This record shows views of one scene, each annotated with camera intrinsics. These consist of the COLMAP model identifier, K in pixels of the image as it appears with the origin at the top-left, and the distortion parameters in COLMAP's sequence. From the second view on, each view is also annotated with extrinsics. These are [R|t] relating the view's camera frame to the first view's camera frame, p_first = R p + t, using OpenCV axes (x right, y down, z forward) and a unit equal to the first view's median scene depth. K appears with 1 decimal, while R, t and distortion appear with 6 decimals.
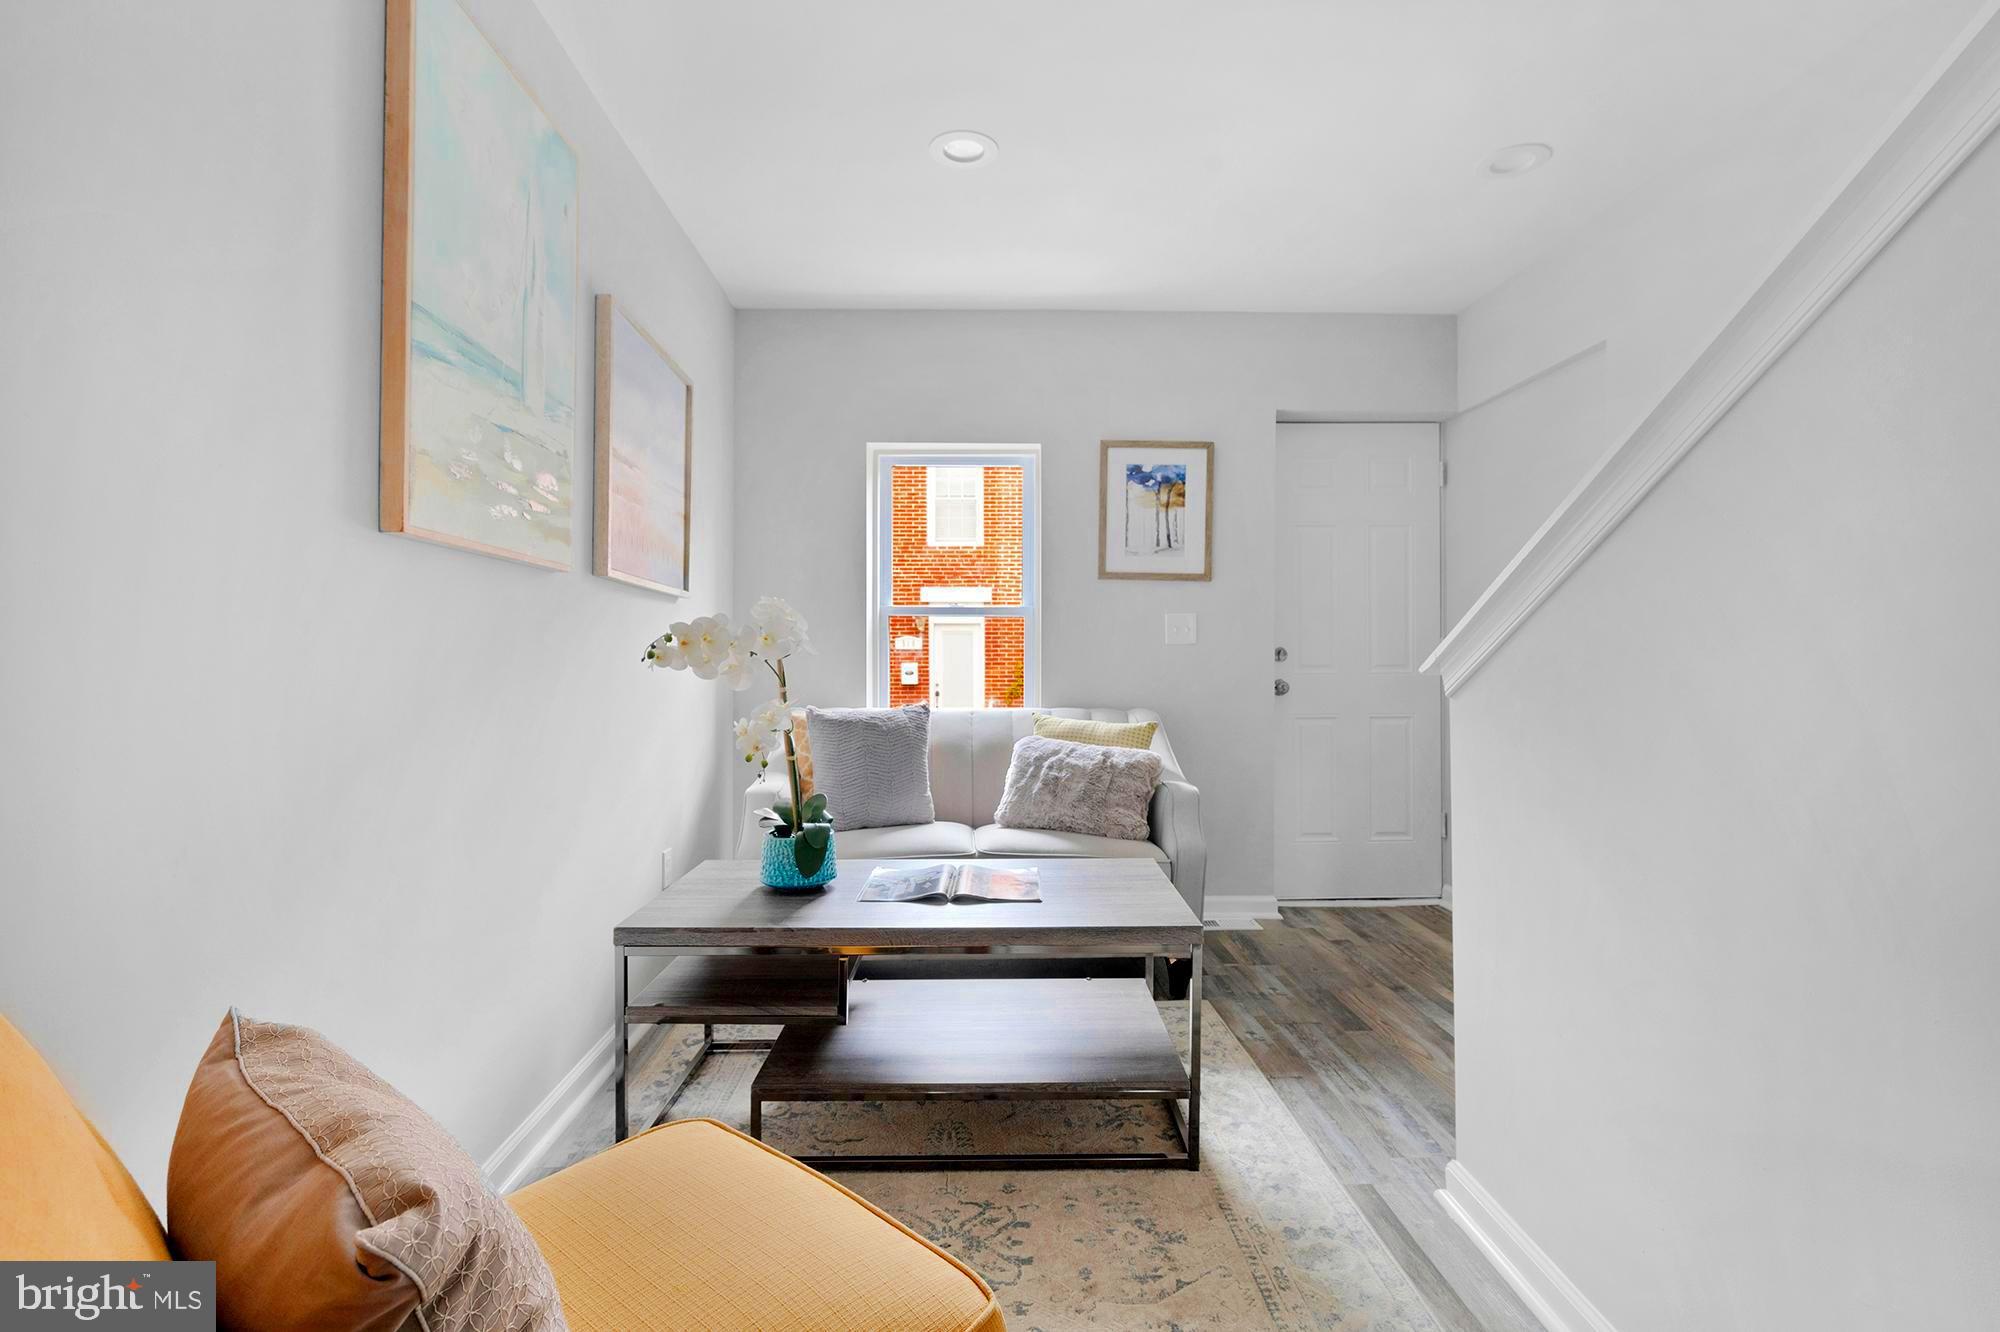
lens RADIAL K [[936.9, 0, 1003.4], [0, 936.9, 656.9], [0, 0, 1]] dist [-0.017645, 0.002131]
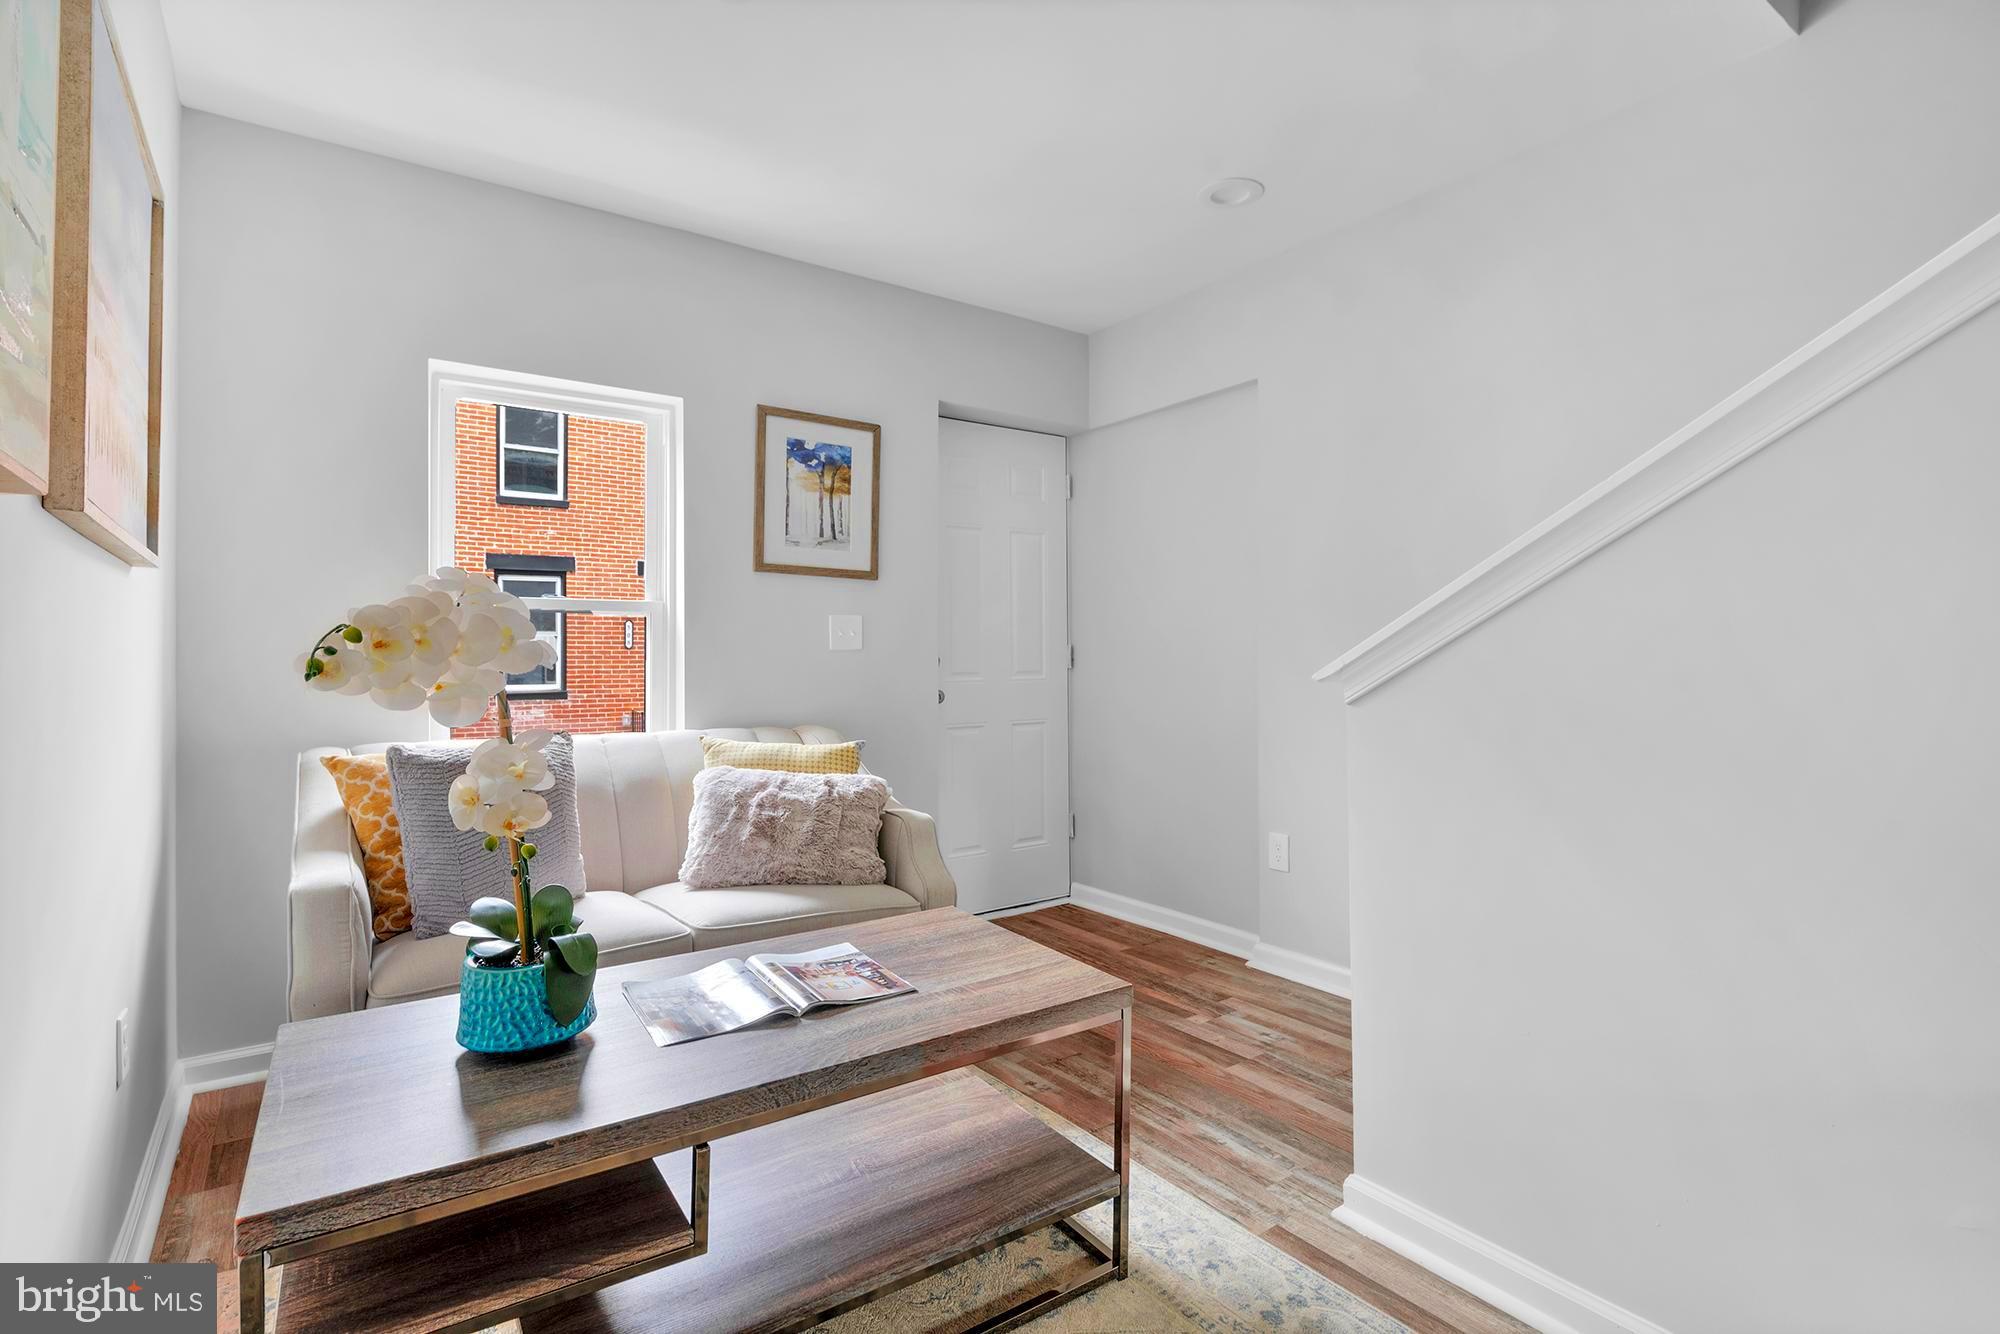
lens RADIAL K [[936.9, 0, 1014.5], [0, 936.9, 659.9], [0, 0, 1]] dist [-0.017645, 0.002131]
pose [[0.826553, -0.003219, 0.562850, -0.215588], [0.005441, 0.999983, -0.002270, -0.001781], [-0.562833, 0.004939, 0.826556, 0.227423]]
